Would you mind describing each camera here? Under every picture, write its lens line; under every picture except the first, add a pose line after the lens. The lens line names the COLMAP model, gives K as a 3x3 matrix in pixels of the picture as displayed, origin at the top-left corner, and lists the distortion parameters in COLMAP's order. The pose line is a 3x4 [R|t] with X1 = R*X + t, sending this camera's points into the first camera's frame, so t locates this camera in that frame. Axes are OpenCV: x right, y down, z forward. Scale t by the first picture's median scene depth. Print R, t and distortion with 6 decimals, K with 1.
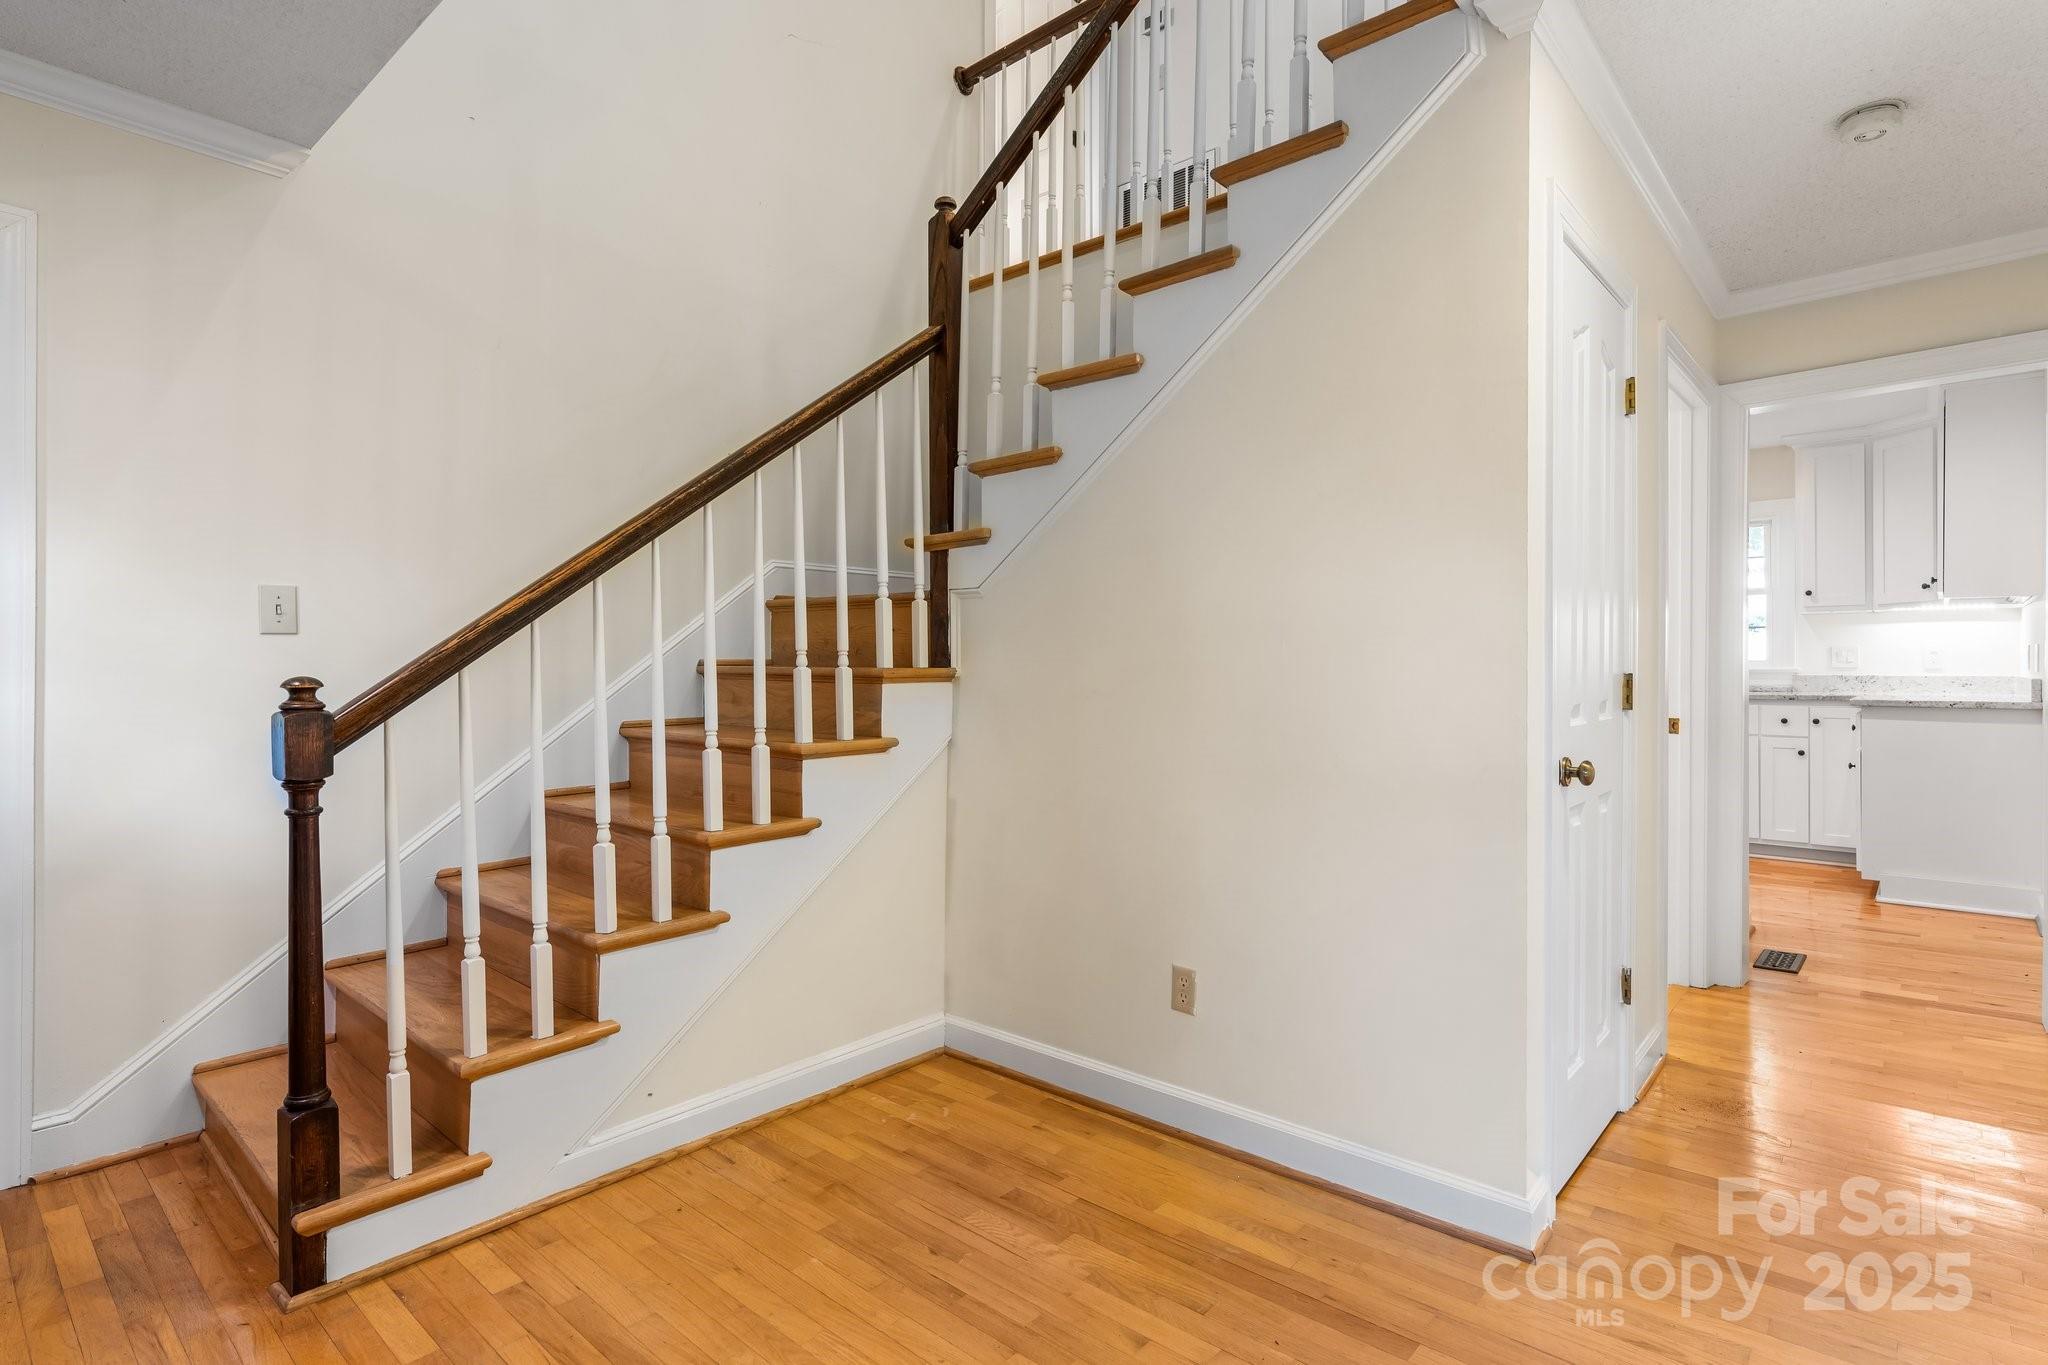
lens RADIAL K [[1011.1, 0, 1035.1], [0, 1011.1, 680.7], [0, 0, 1]] dist [-0.005130, -0.000926]
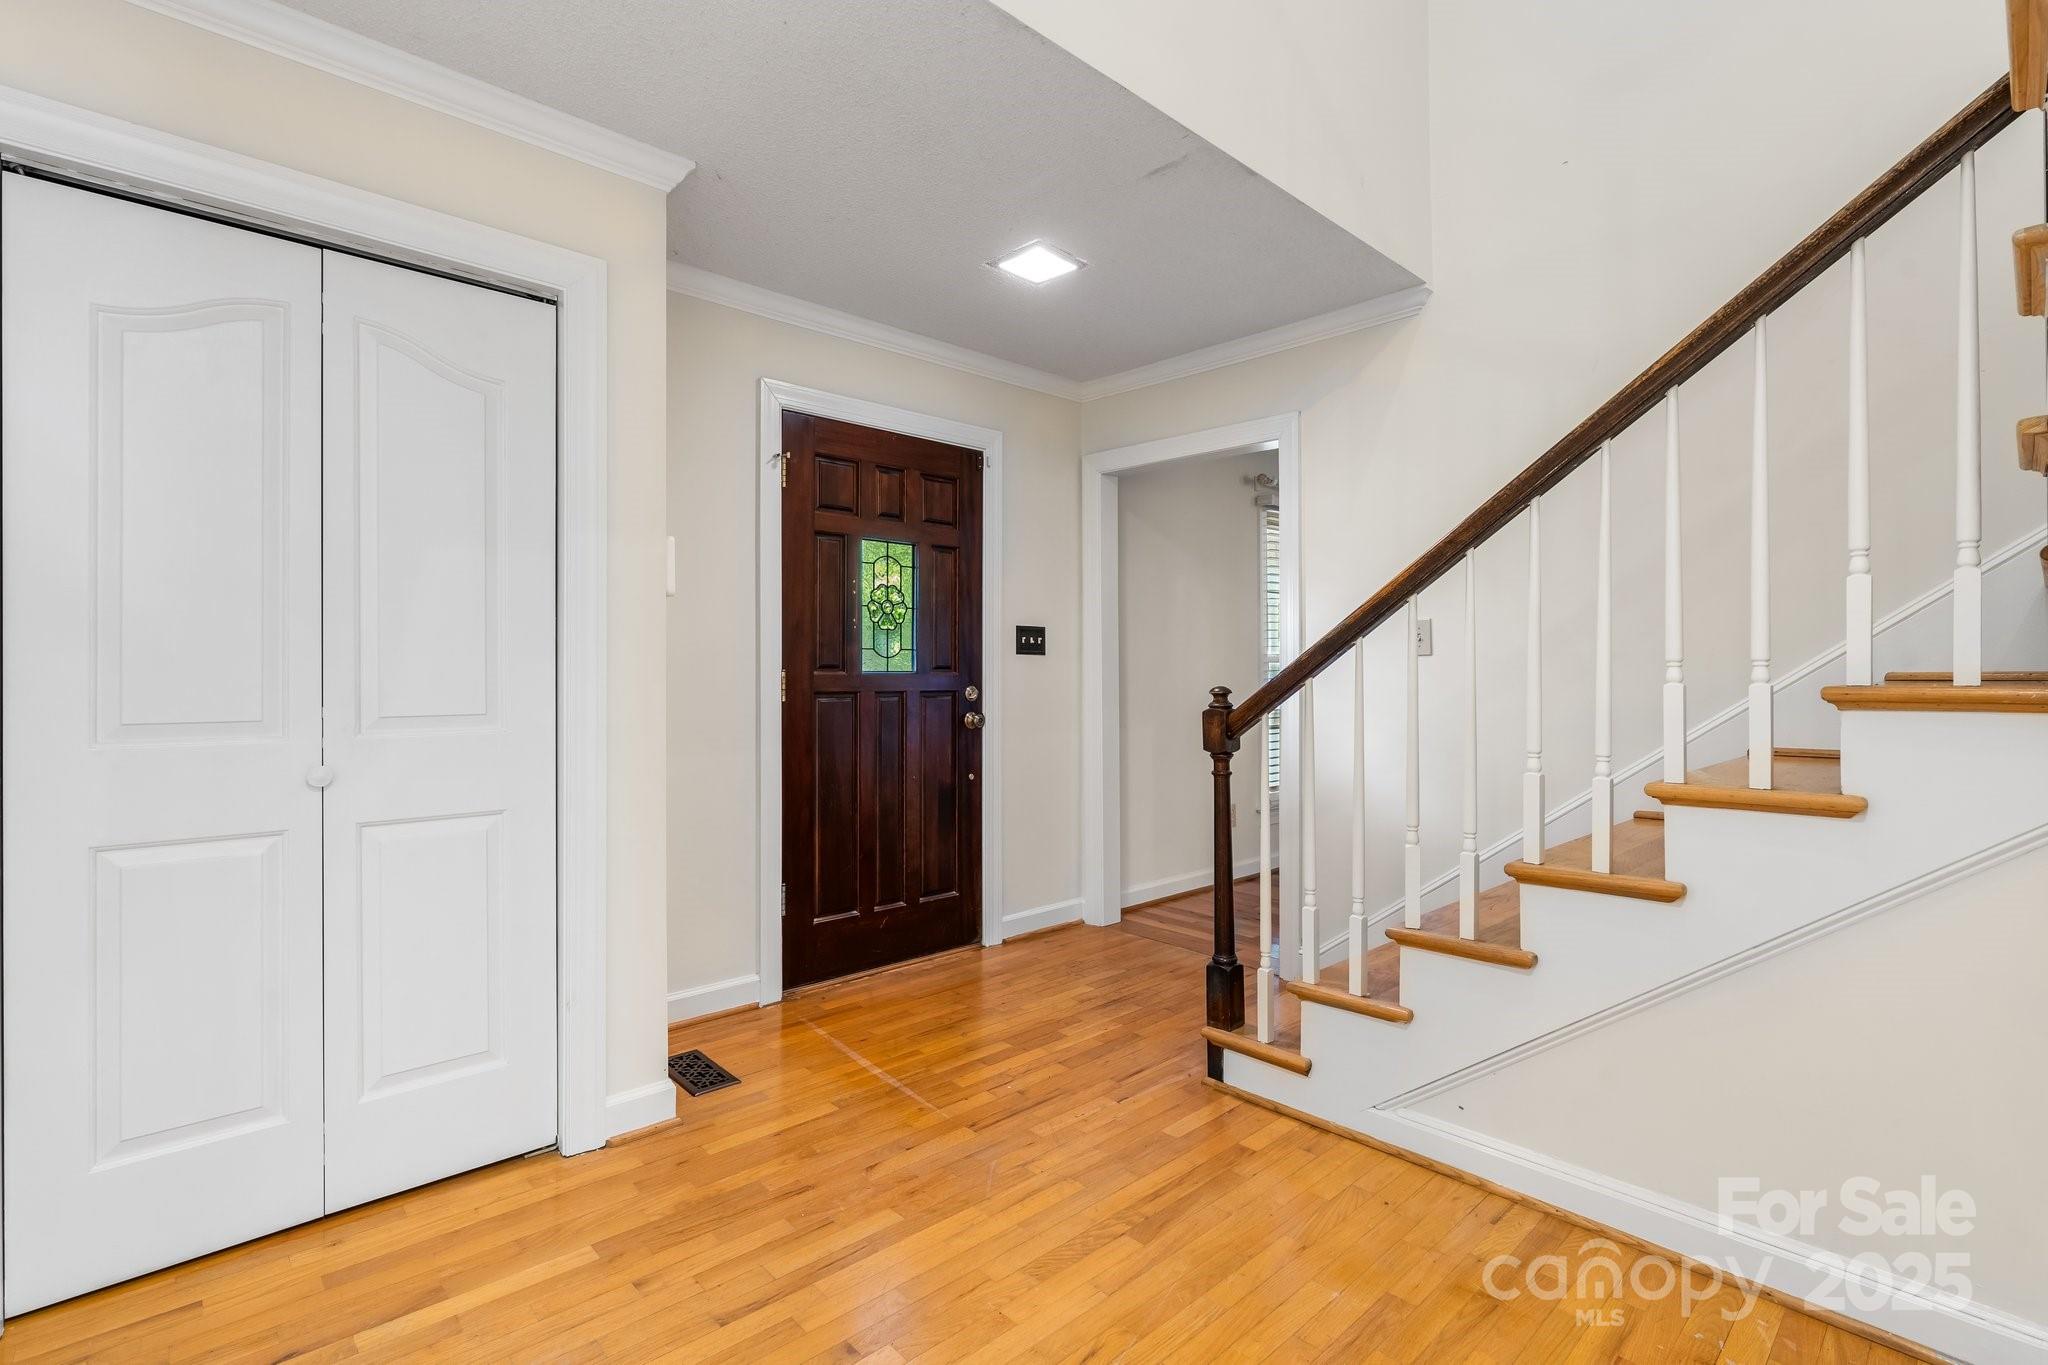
lens RADIAL K [[944.6, 0, 1031.1], [0, 944.6, 670.6], [0, 0, 1]] dist [-0.009034, 0.002039]
pose [[-0.090659, -0.003358, -0.995876, 0.735302], [-0.017290, 0.999849, -0.001798, -0.020044], [0.995732, 0.017056, -0.090703, 0.805783]]
